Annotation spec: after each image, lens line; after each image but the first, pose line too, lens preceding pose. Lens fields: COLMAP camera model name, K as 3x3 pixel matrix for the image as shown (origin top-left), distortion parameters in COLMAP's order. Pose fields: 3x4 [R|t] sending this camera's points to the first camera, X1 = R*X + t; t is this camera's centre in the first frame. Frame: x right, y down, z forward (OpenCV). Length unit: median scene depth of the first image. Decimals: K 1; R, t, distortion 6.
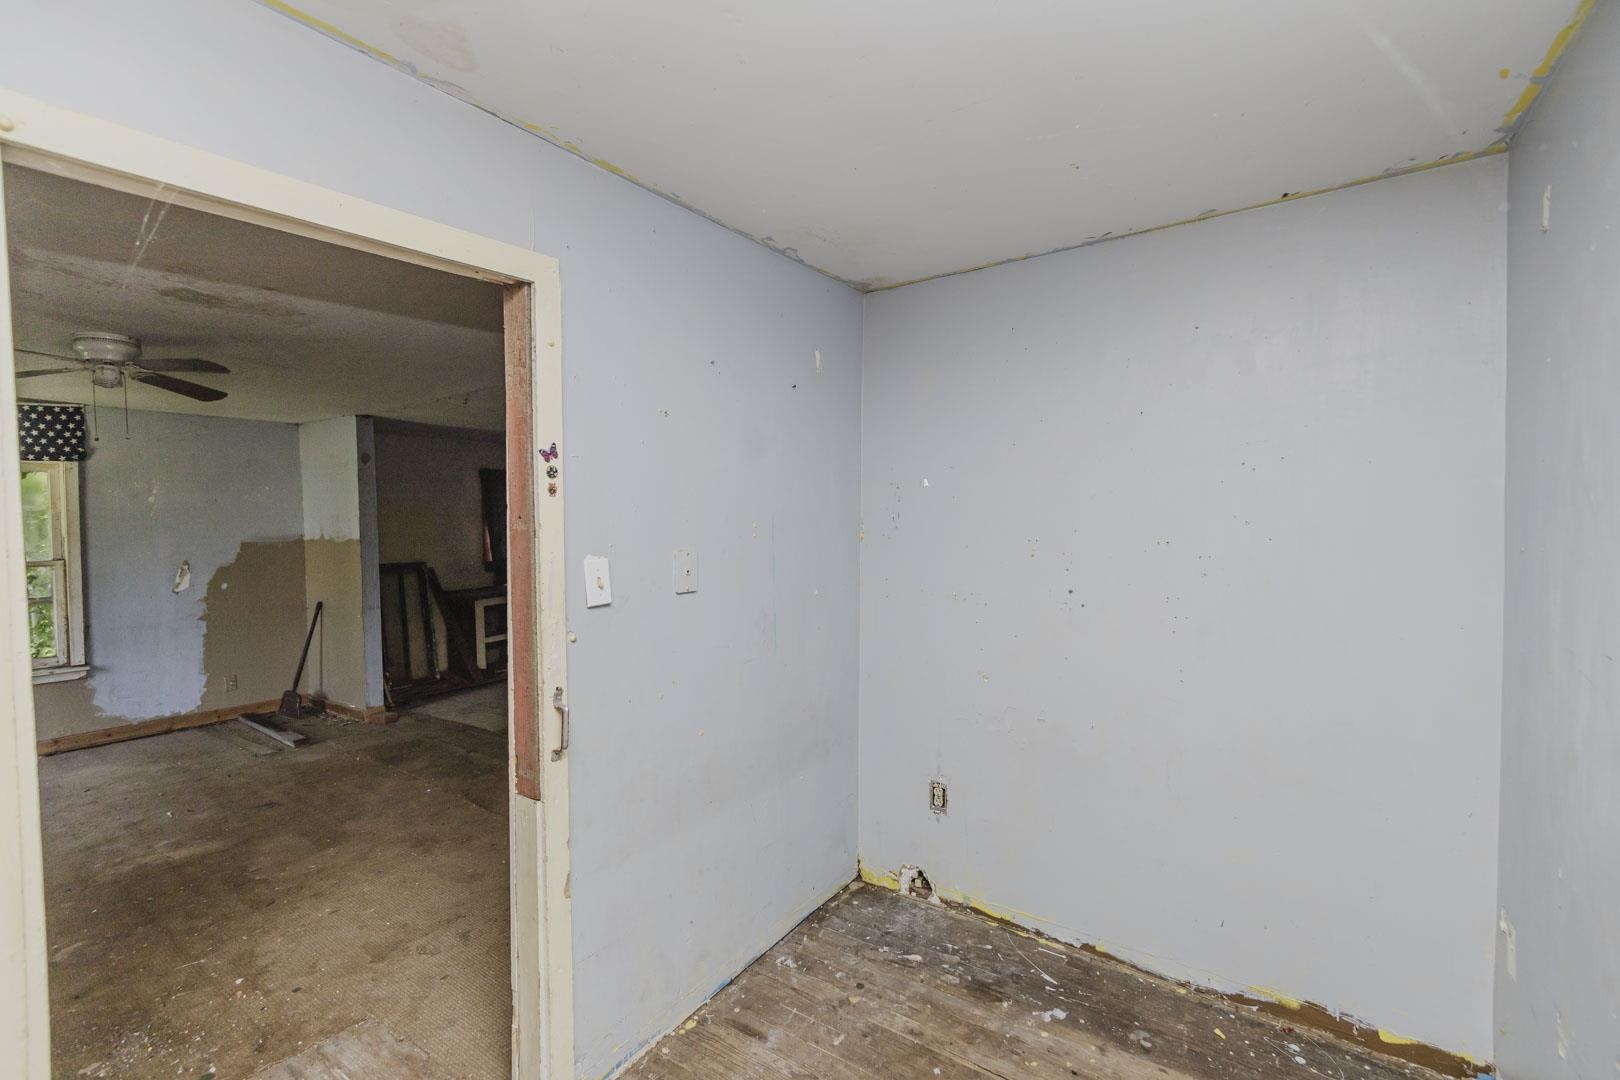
lens RADIAL K [[702.3, 0, 810.0], [0, 702.3, 540.0], [0, 0, 1]] dist [-0.003787, -0.000970]
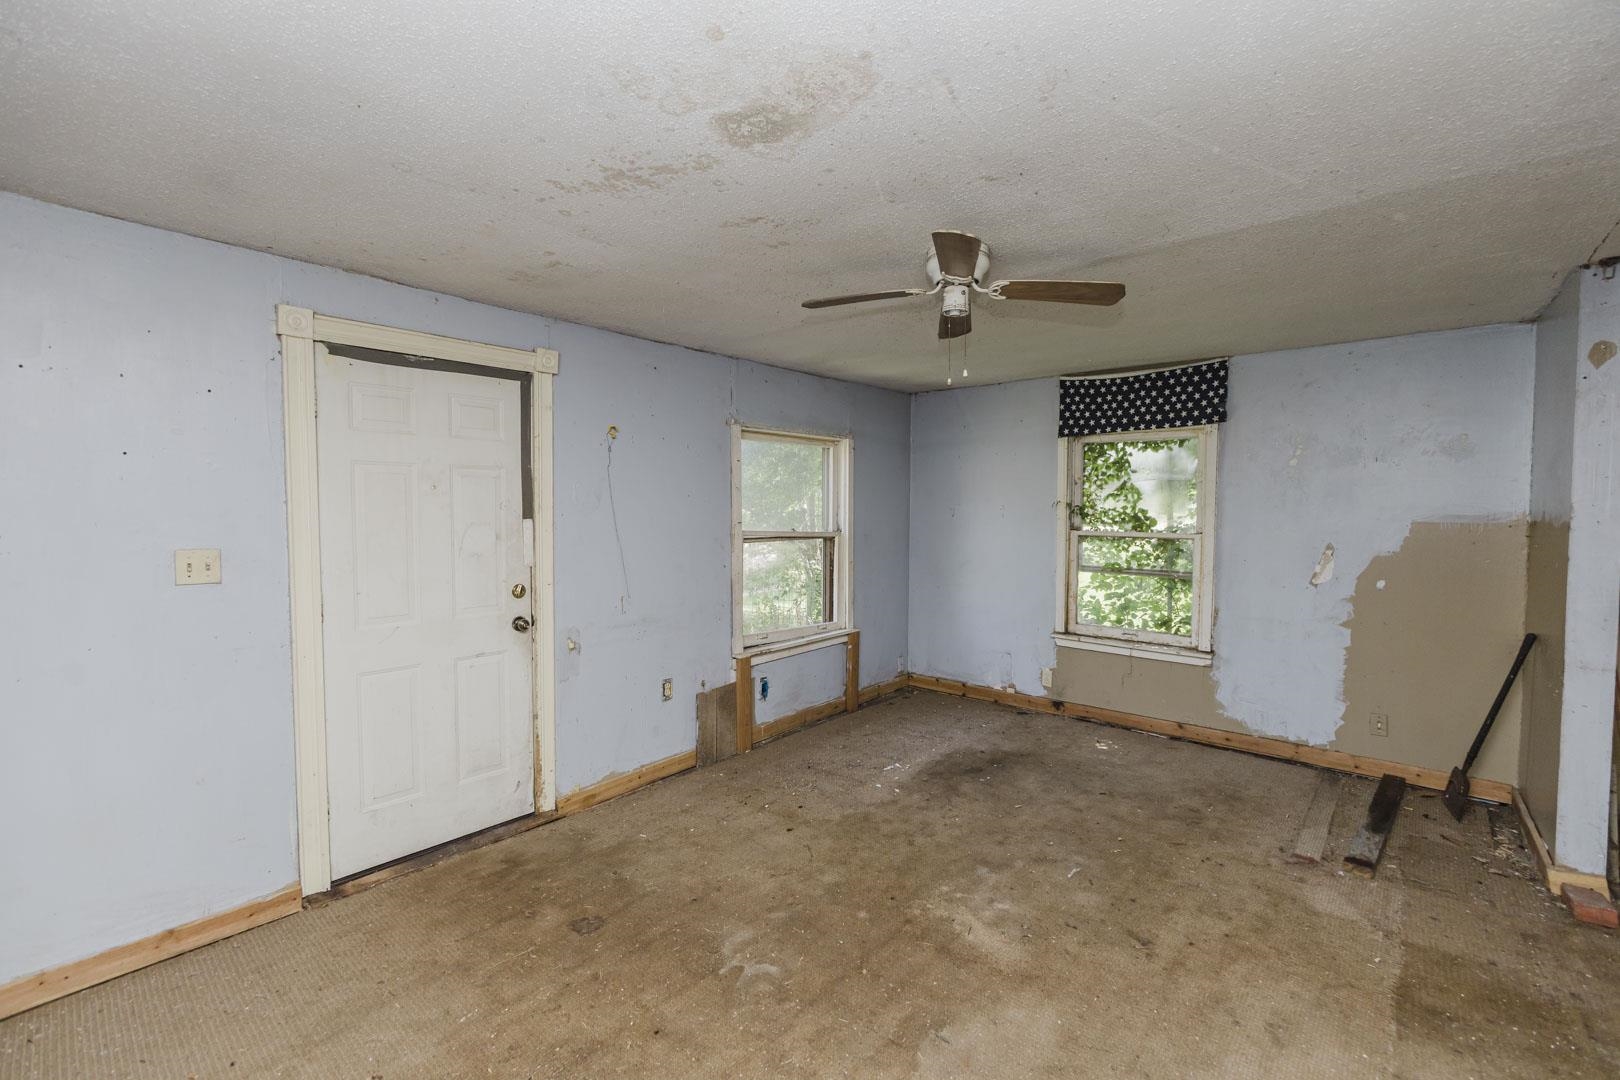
lens RADIAL K [[702.3, 0, 810.0], [0, 702.3, 540.0], [0, 0, 1]] dist [-0.003787, -0.000970]
pose [[-0.107076, 0.060465, -0.992410, -0.104445], [-0.023973, 0.997702, 0.063374, -0.009141], [0.993962, 0.030577, -0.105381, 0.581990]]
